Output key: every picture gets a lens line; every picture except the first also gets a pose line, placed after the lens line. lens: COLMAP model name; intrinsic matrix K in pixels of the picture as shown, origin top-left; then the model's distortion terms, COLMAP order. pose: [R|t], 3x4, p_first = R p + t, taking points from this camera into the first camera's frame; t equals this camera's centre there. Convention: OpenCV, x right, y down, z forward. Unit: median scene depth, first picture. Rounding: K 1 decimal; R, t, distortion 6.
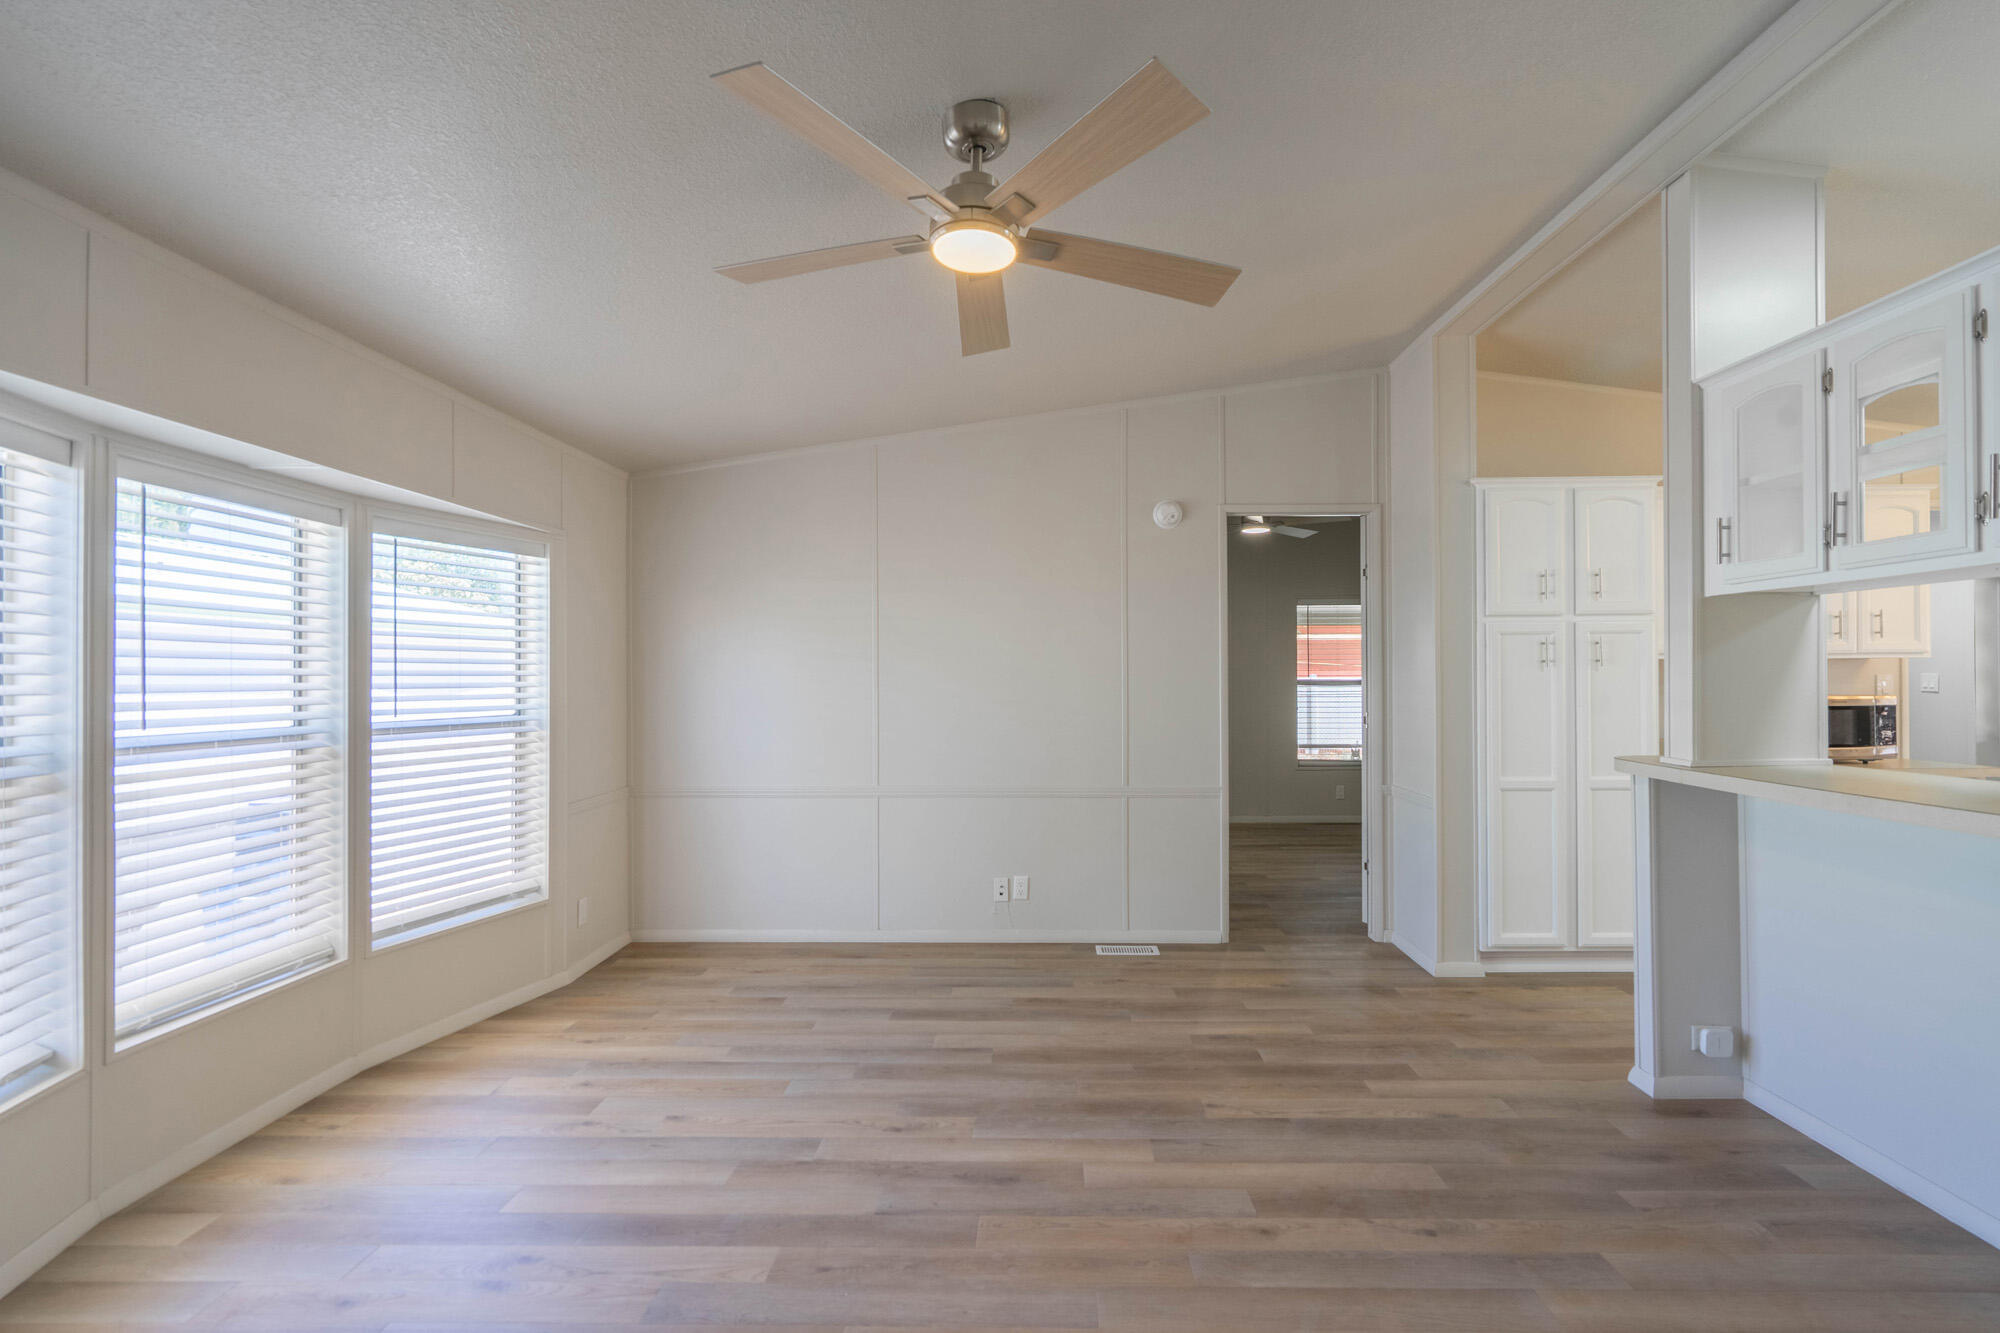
lens RADIAL K [[939.2, 0, 1014.4], [0, 939.2, 669.6], [0, 0, 1]] dist [-0.008829, 0.001623]
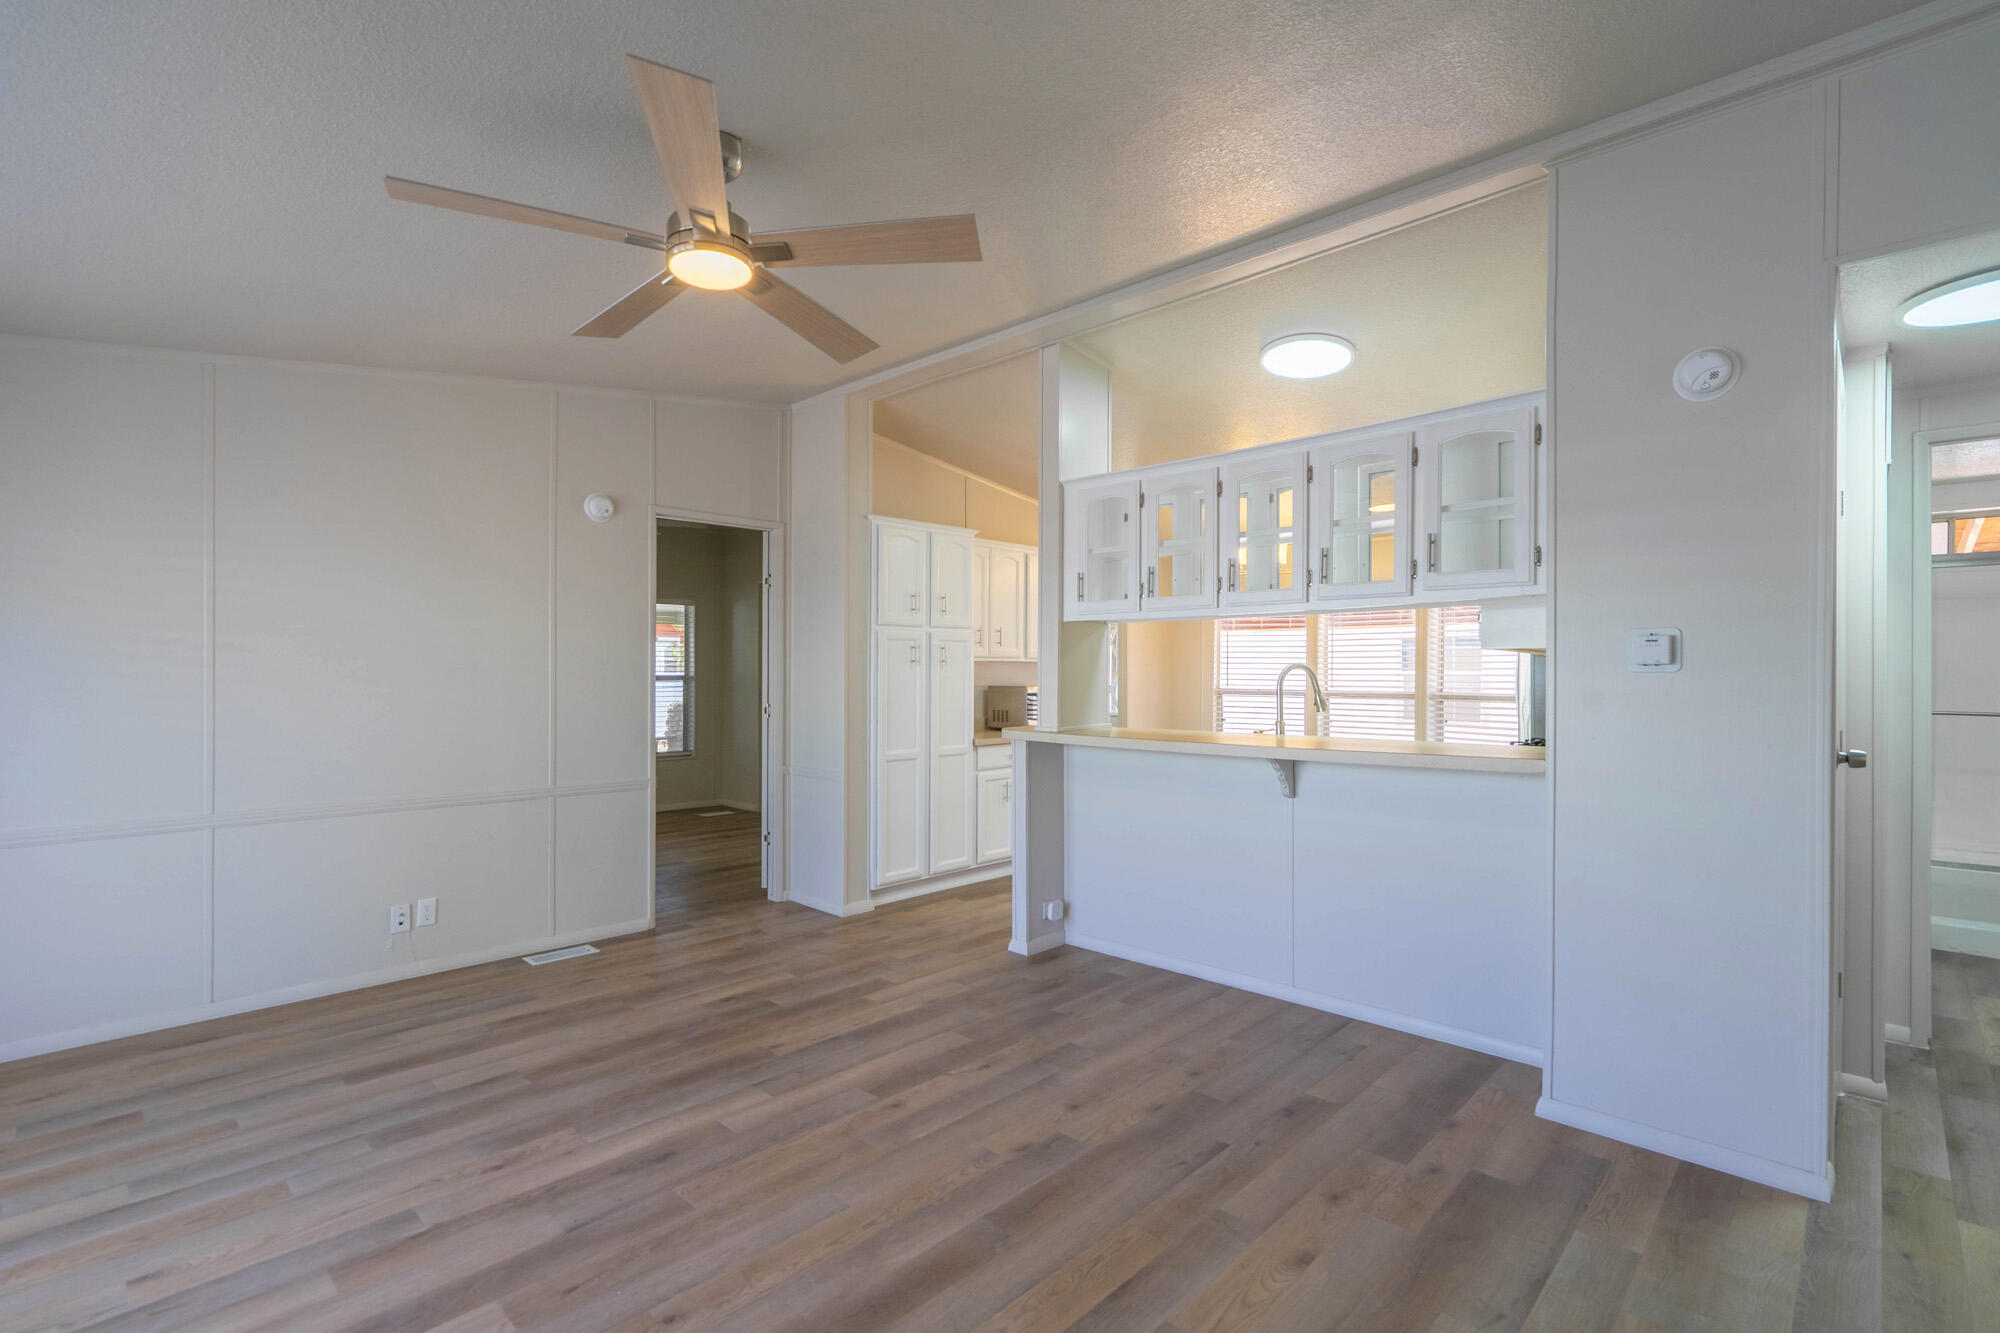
lens RADIAL K [[939.2, 0, 1014.4], [0, 939.2, 669.6], [0, 0, 1]] dist [-0.008829, 0.001623]
pose [[0.664596, 0.007096, 0.747169, -0.419248], [-0.009799, 0.999952, -0.000780, 0.003267], [-0.747138, -0.006803, 0.664634, 0.022788]]
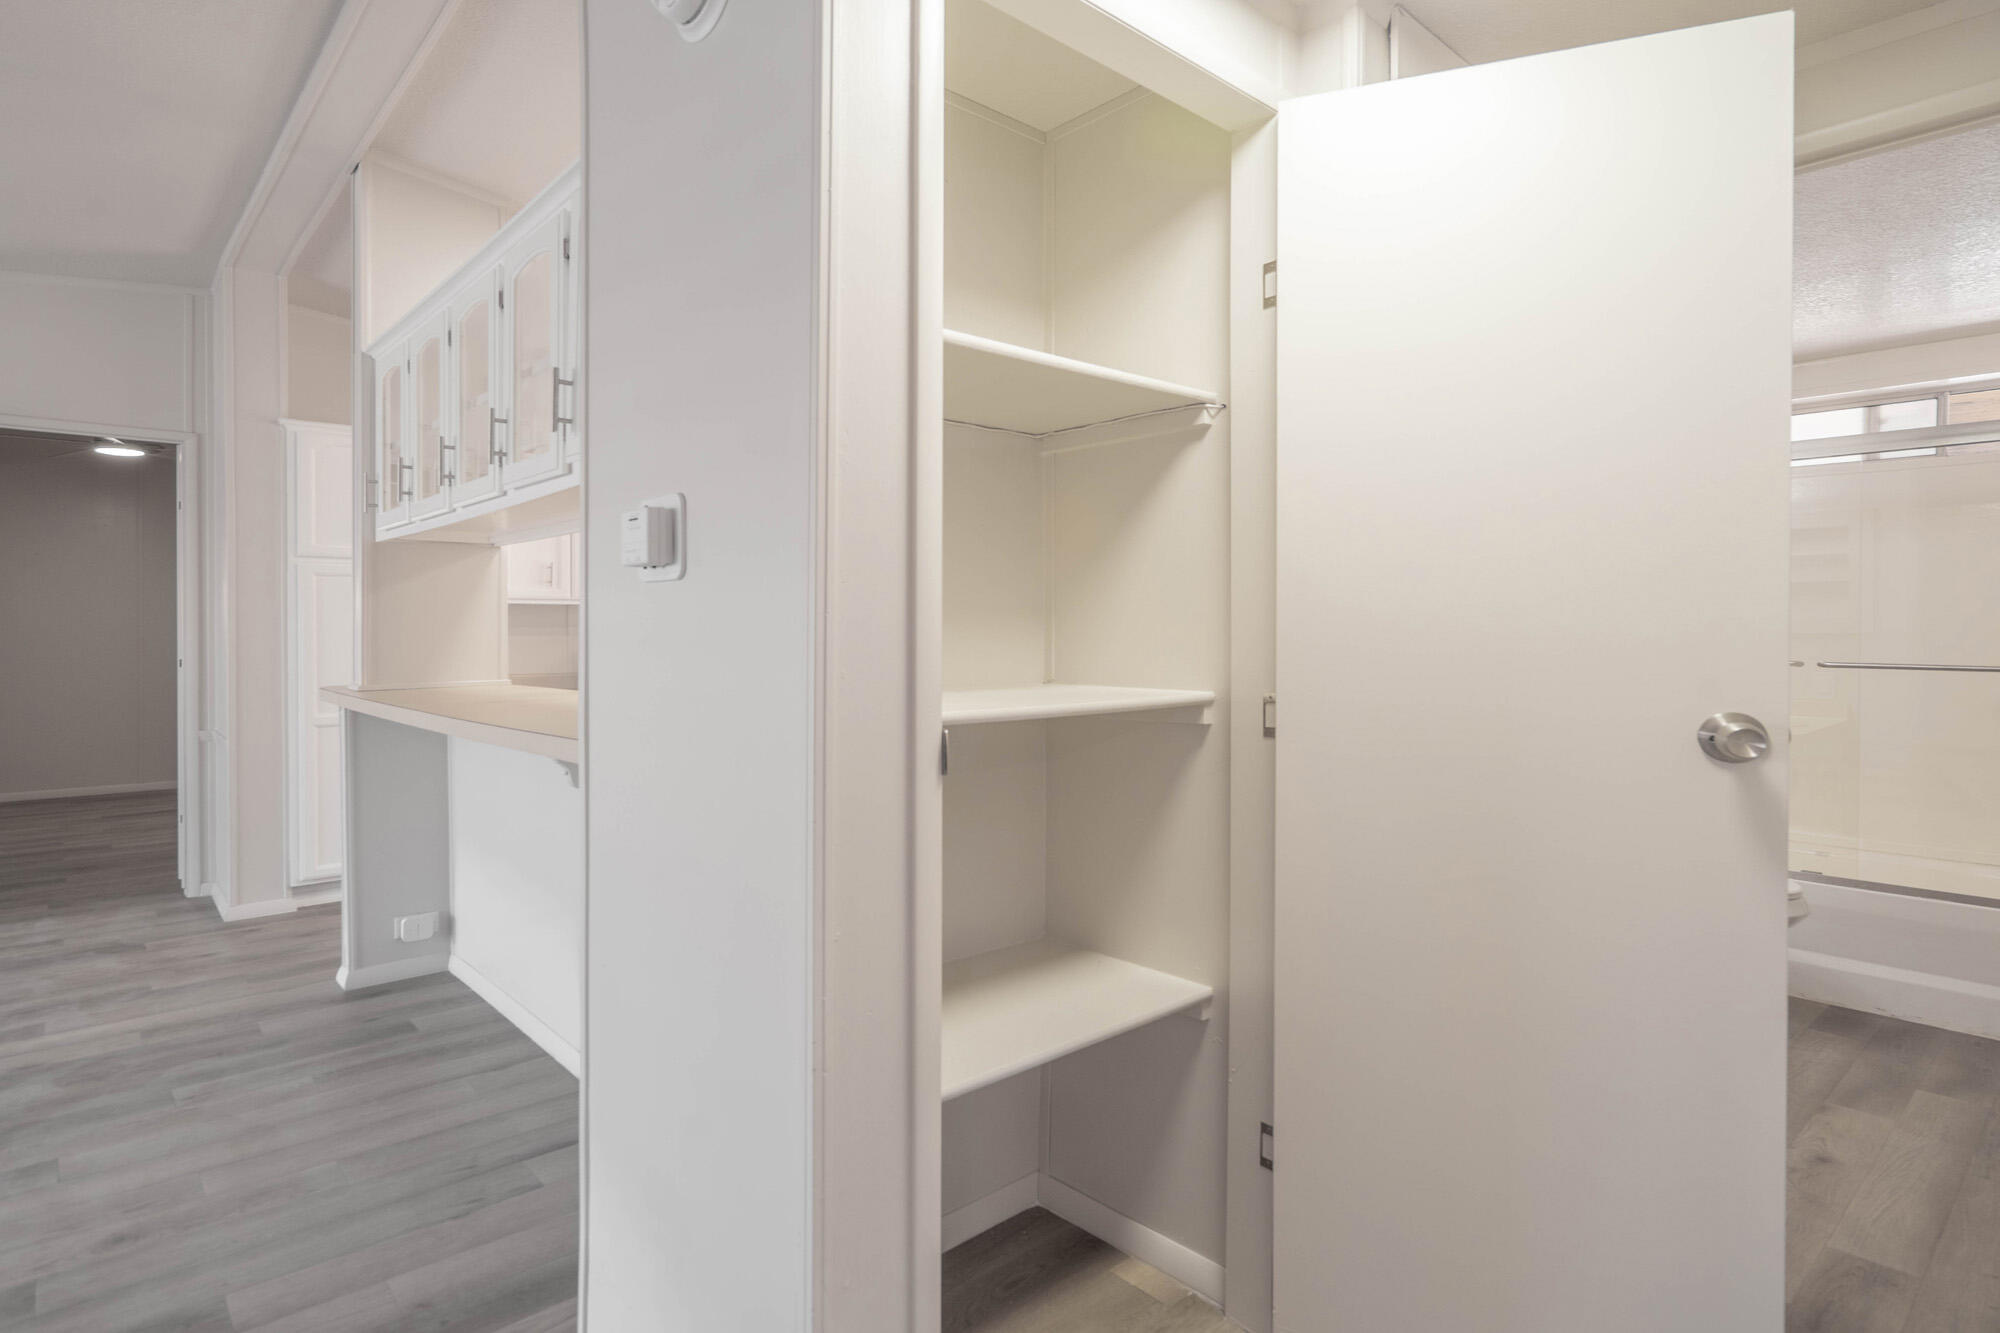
lens RADIAL K [[912.5, 0, 997.1], [0, 912.5, 650.2], [0, 0, 1]] dist [-0.000942, 0.000547]
pose [[0.734182, -0.013846, 0.678812, 0.473268], [-0.002485, 0.999731, 0.023080, 0.022905], [-0.678948, -0.018632, 0.733950, -0.292962]]
